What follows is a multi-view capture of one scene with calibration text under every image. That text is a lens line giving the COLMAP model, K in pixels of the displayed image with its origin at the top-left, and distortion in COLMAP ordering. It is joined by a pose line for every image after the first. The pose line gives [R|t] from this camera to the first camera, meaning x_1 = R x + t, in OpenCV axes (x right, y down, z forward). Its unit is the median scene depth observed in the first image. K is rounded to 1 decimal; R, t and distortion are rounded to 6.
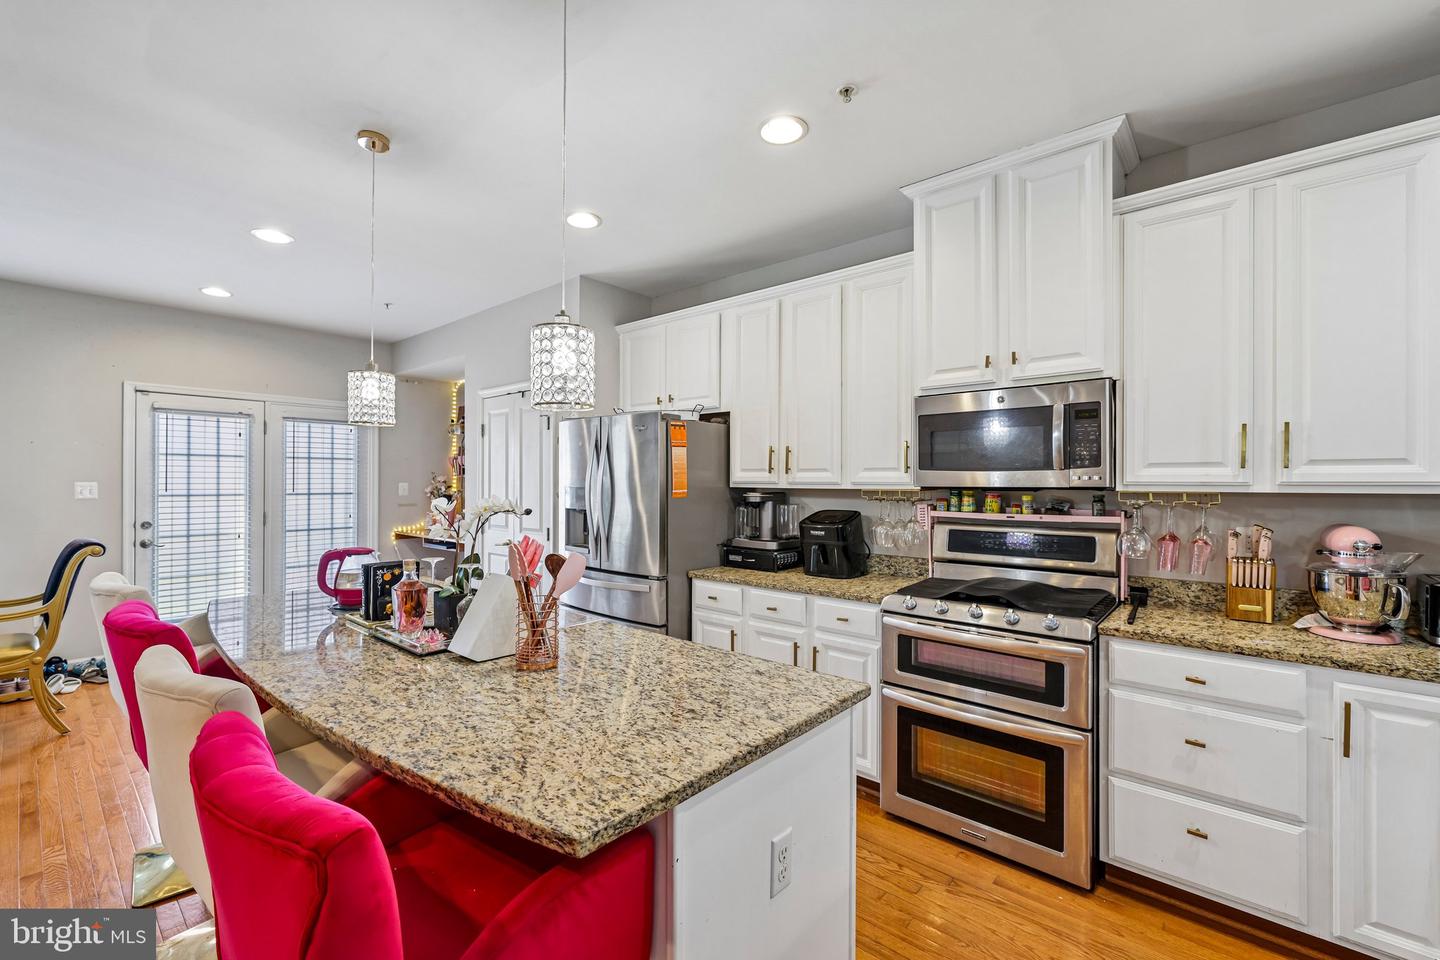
lens RADIAL K [[606.6, 0, 711.2], [0, 606.6, 483.6], [0, 0, 1]] dist [-0.001863, 0.001005]
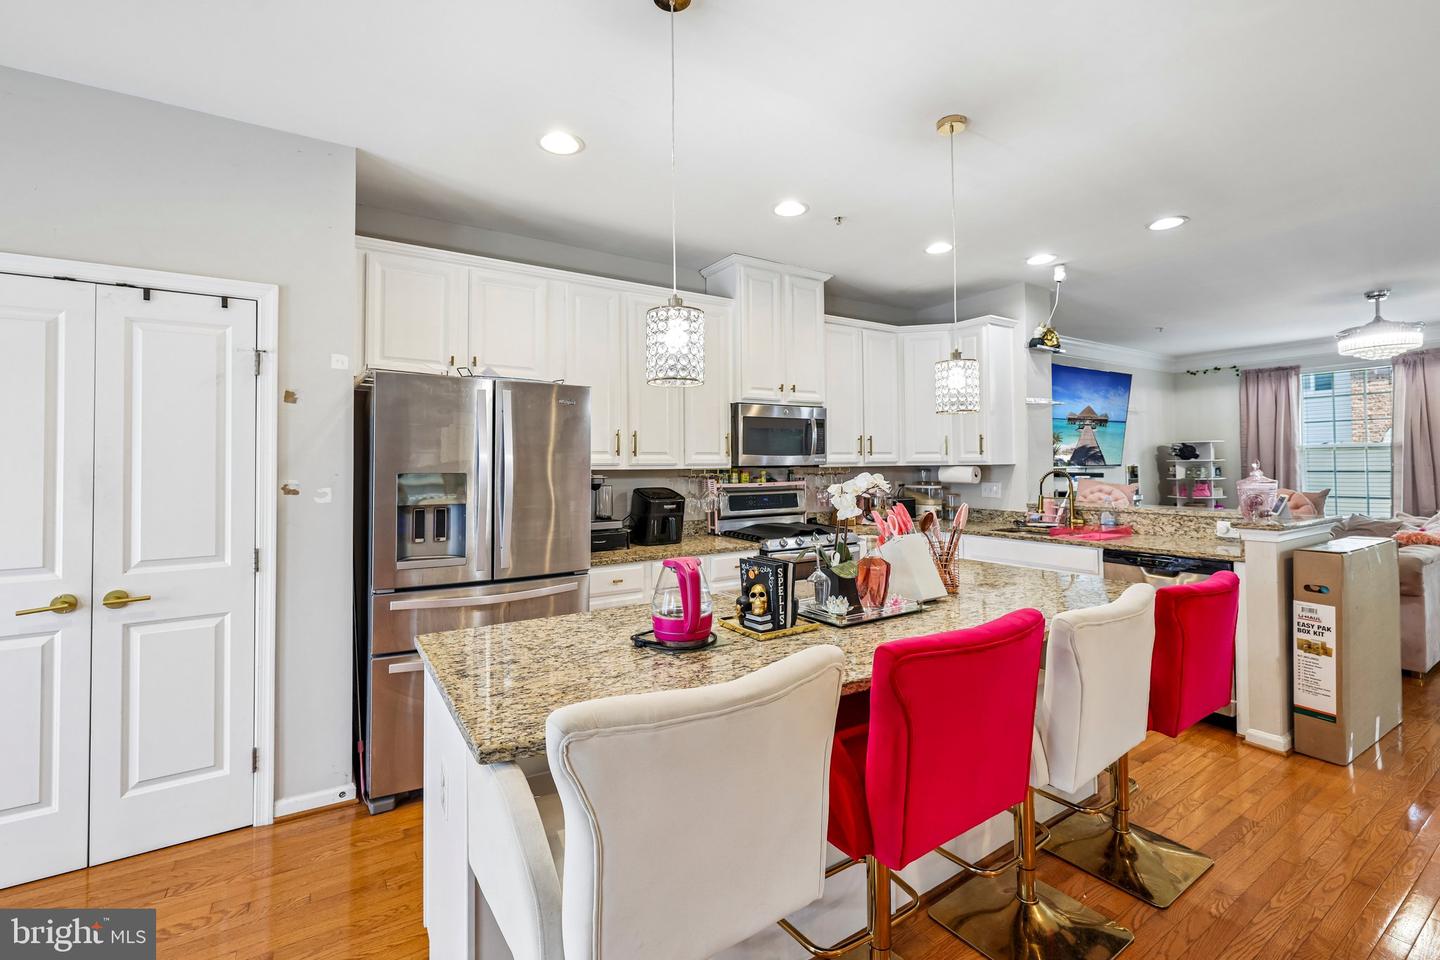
lens RADIAL K [[619.9, 0, 722.7], [0, 619.9, 452.4], [0, 0, 1]] dist [0.000608, 0.000048]
pose [[0.273234, 0.013437, 0.961854, -0.959670], [0.013179, 0.999756, -0.017710, -0.001404], [-0.961857, 0.017516, 0.272991, 0.577777]]
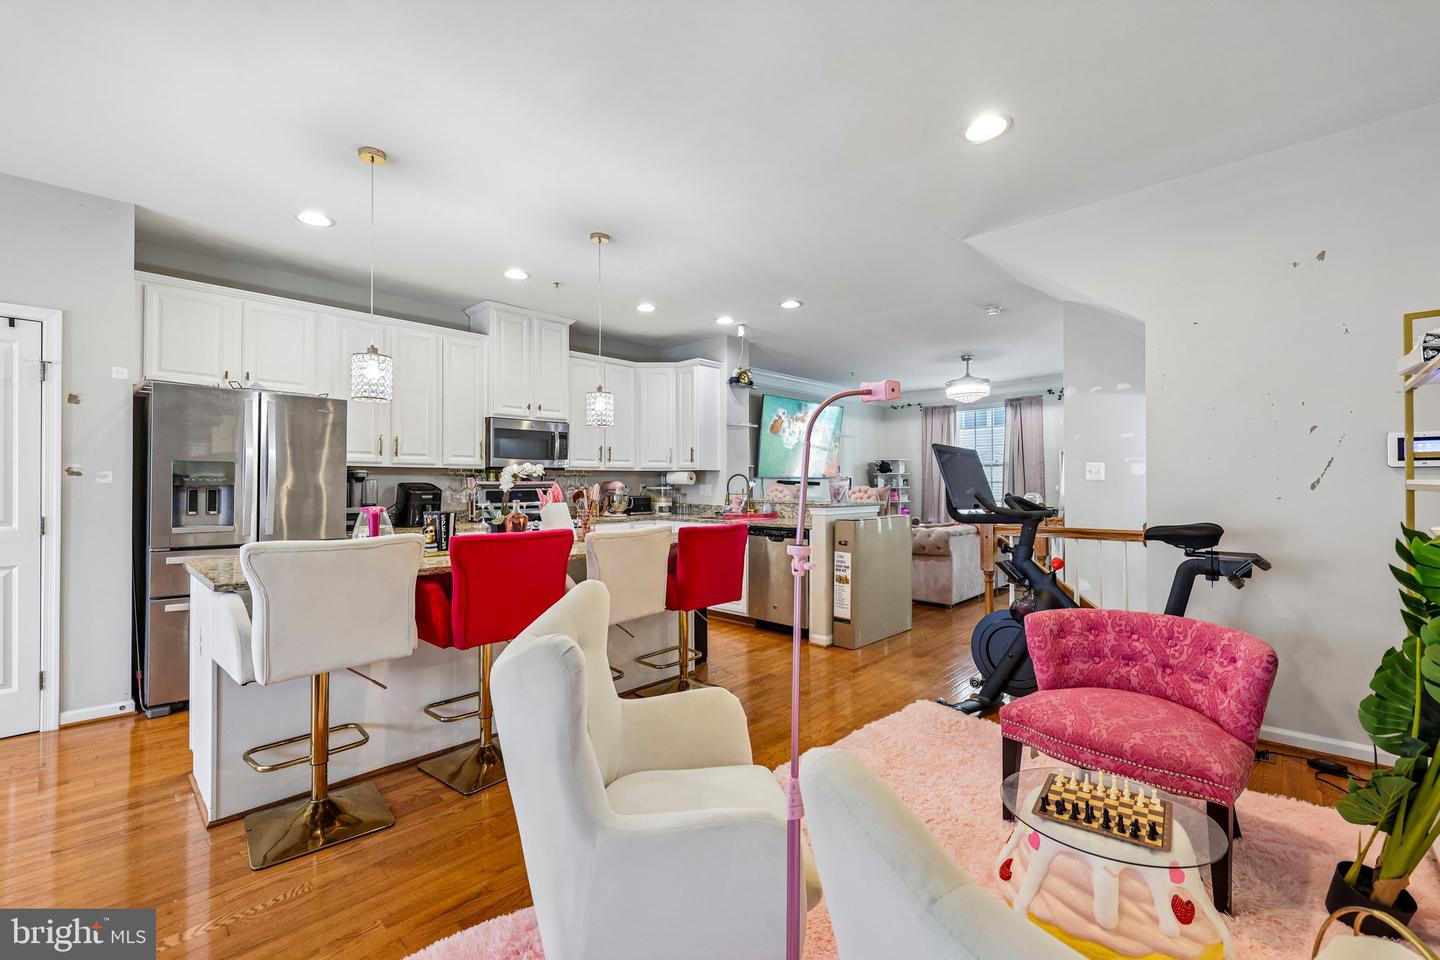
lens RADIAL K [[606.6, 0, 713.6], [0, 606.6, 480.2], [0, 0, 1]] dist [-0.001863, 0.001005]
pose [[0.041722, 0.001393, 0.999128, -1.299230], [0.004898, 0.999987, -0.001598, 0.046465], [-0.999117, 0.004960, 0.041715, 0.234966]]
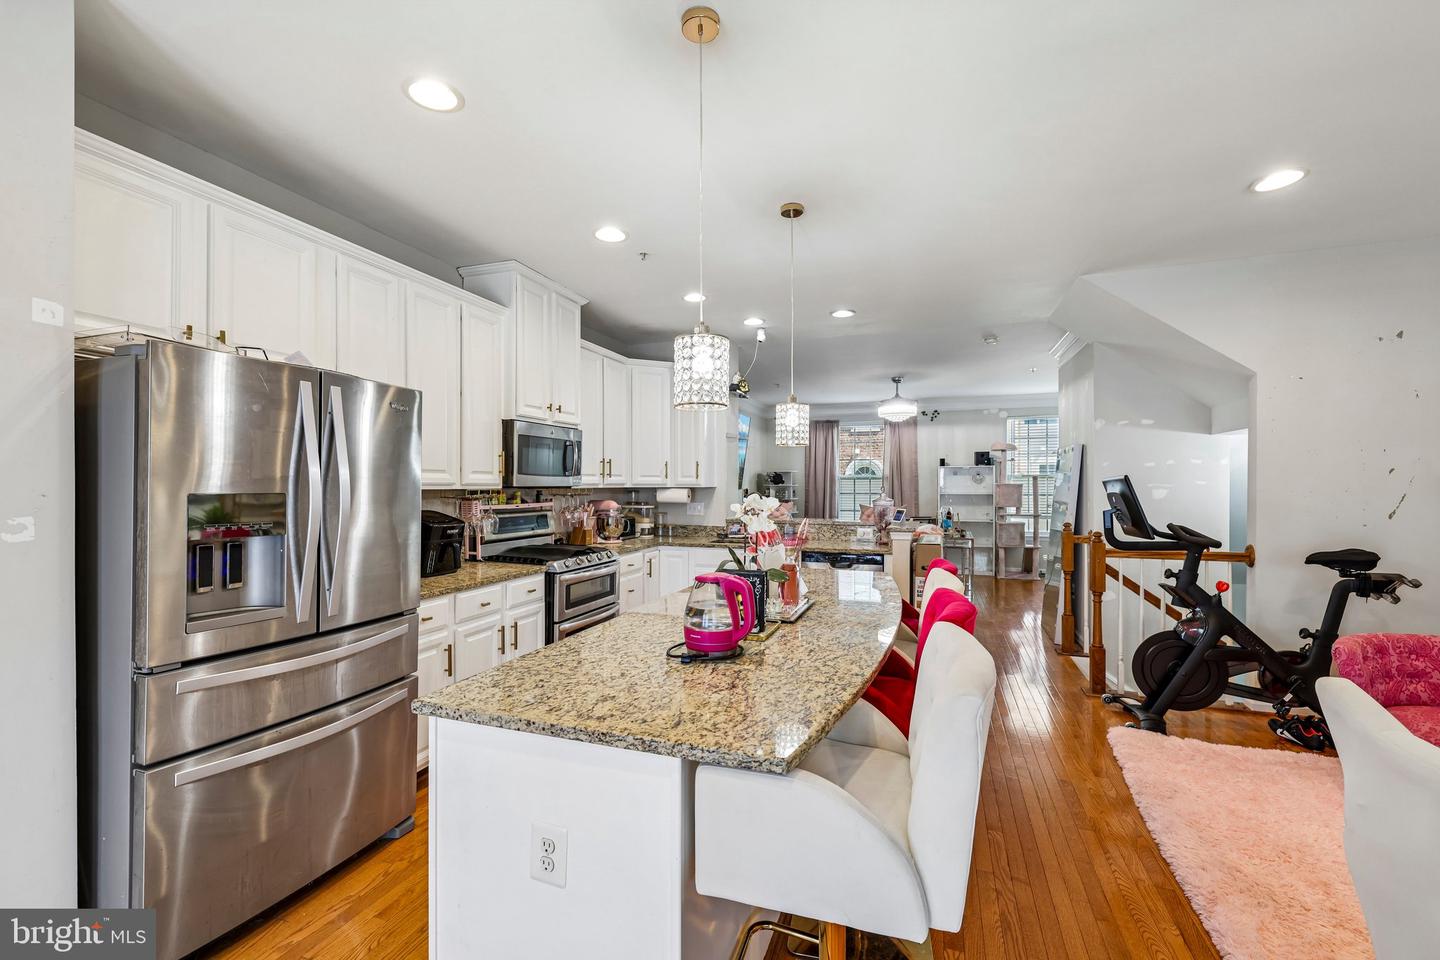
lens RADIAL K [[606.6, 0, 712.4], [0, 606.6, 495.3], [0, 0, 1]] dist [-0.001863, 0.001005]
pose [[-0.361315, -0.020174, 0.932226, -0.969777], [-0.000240, 0.999768, 0.021543, -0.004262], [-0.932444, 0.007561, -0.361236, 0.967998]]
